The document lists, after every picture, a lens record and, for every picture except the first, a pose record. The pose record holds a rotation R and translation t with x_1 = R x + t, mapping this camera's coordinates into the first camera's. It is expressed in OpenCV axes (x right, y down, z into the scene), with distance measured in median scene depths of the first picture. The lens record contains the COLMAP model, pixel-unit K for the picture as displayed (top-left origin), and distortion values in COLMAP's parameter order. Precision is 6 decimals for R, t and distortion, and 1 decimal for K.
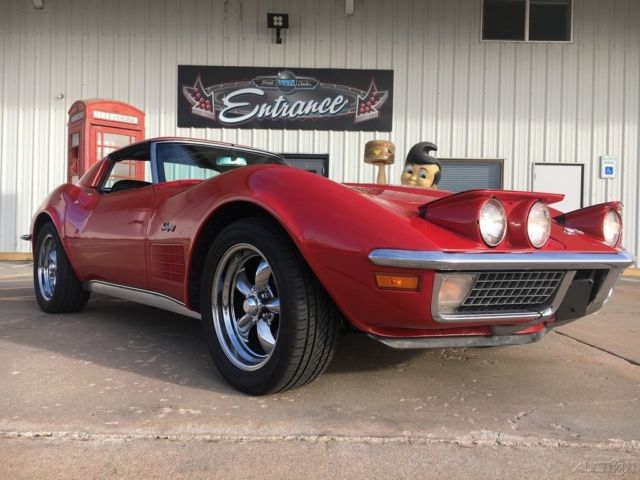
lens RADIAL K [[540.8, 0, 321.1], [0, 540.8, 242.4], [0, 0, 1]] dist [0.096670, -0.126854]
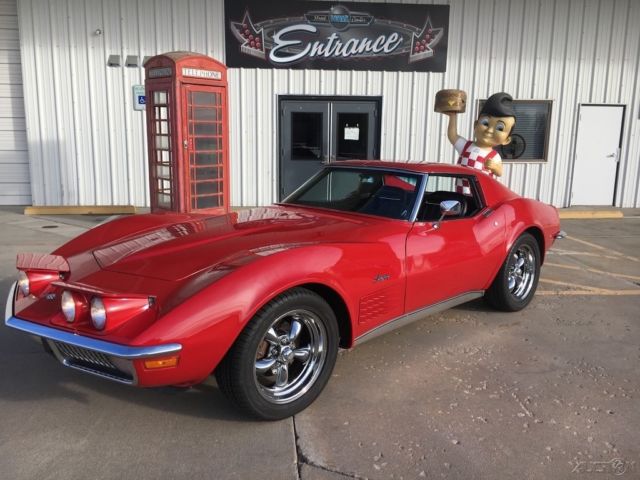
lens RADIAL K [[537.8, 0, 321.5], [0, 537.8, 243.4], [0, 0, 1]] dist [0.101781, -0.136100]
pose [[0.995384, -0.027169, 0.092042, -0.193394], [0.010273, 0.983743, 0.179287, -0.077213], [-0.095417, -0.177514, 0.979482, -0.000285]]
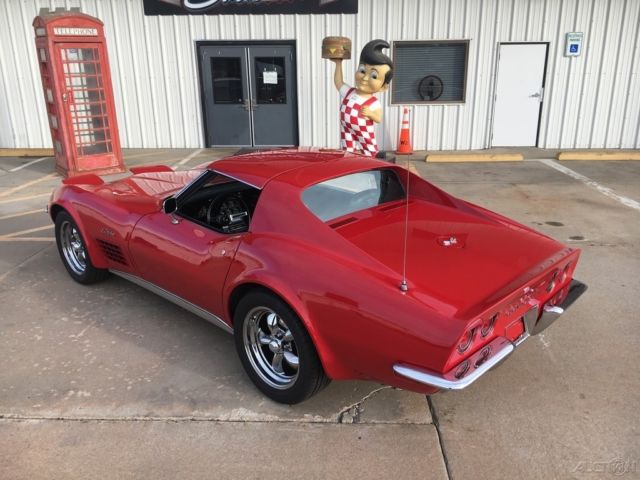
lens RADIAL K [[540.8, 0, 321.1], [0, 540.8, 242.4], [0, 0, 1]] dist [0.096670, -0.126854]
pose [[0.998941, -0.015140, -0.043450, 0.100104], [0.027623, 0.952541, 0.303153, -0.110612], [0.036798, -0.304032, 0.951951, -0.082674]]
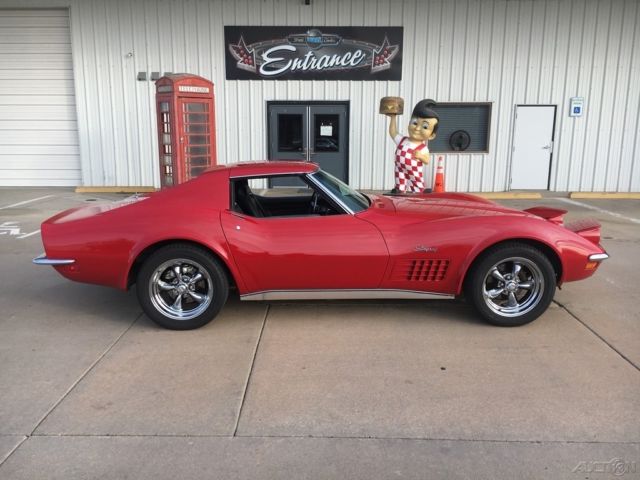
lens RADIAL K [[540.8, 0, 321.1], [0, 540.8, 242.4], [0, 0, 1]] dist [0.096670, -0.126854]
pose [[0.999864, -0.013604, -0.009309, -0.043401], [0.015108, 0.982168, 0.187400, -0.079032], [0.006594, -0.187515, 0.982240, -0.272311]]
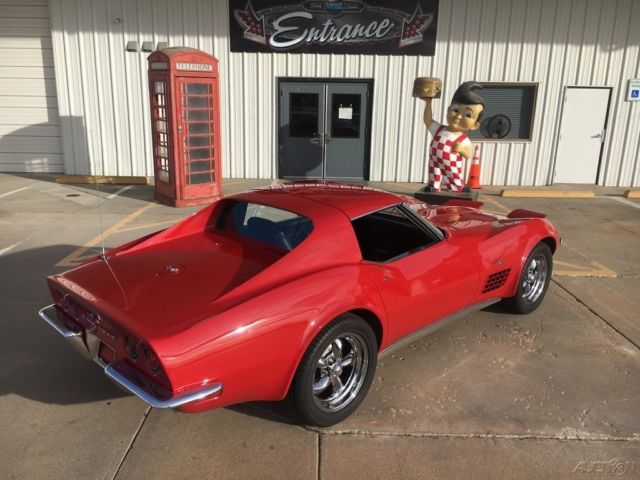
lens RADIAL K [[539.2, 0, 322.3], [0, 539.2, 239.9], [0, 0, 1]] dist [0.099264, -0.123801]
pose [[0.999999, -0.000723, 0.001136, -0.087856], [0.000421, 0.969136, 0.246527, -0.119160], [-0.001279, -0.246526, 0.969135, -0.108635]]
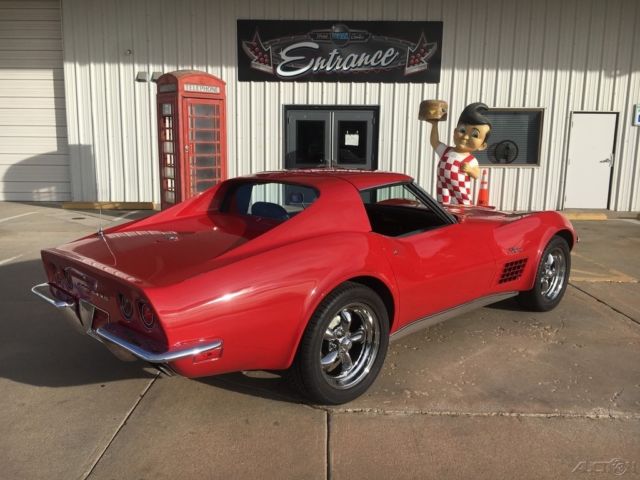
lens RADIAL K [[542.2, 0, 321.6], [0, 542.2, 238.2], [0, 0, 1]] dist [0.090249, -0.114638]
pose [[0.999903, -0.006266, -0.012435, -0.088386], [0.008148, 0.987475, 0.157565, -0.074524], [0.011292, -0.157651, 0.987430, -0.104445]]
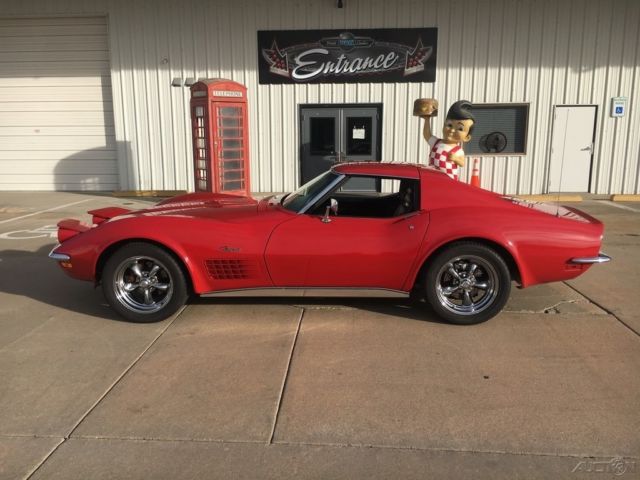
lens RADIAL K [[540.8, 0, 321.1], [0, 540.8, 242.4], [0, 0, 1]] dist [0.096670, -0.126854]
pose [[0.997846, -0.011224, -0.064627, -0.047778], [0.022651, 0.983605, 0.178910, -0.076858], [0.061559, -0.179989, 0.981741, -0.265106]]
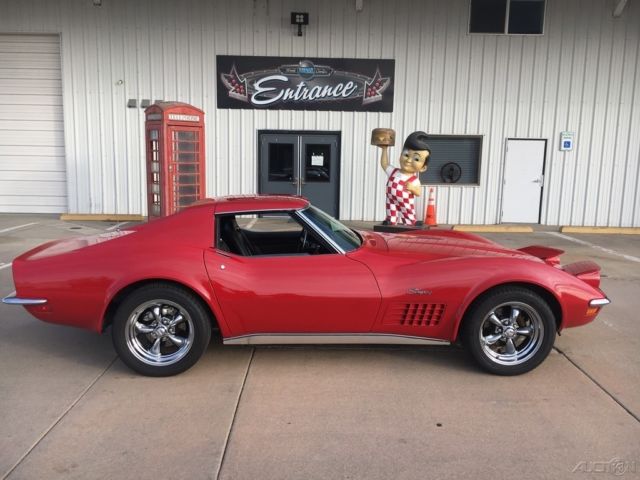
lens RADIAL K [[539.7, 0, 320.6], [0, 539.7, 246.6], [0, 0, 1]] dist [0.091111, -0.122056]
pose [[0.999963, -0.001114, 0.008567, -0.042903], [-0.000164, 0.989013, 0.147827, -0.085428], [-0.008638, -0.147822, 0.988976, -0.250283]]
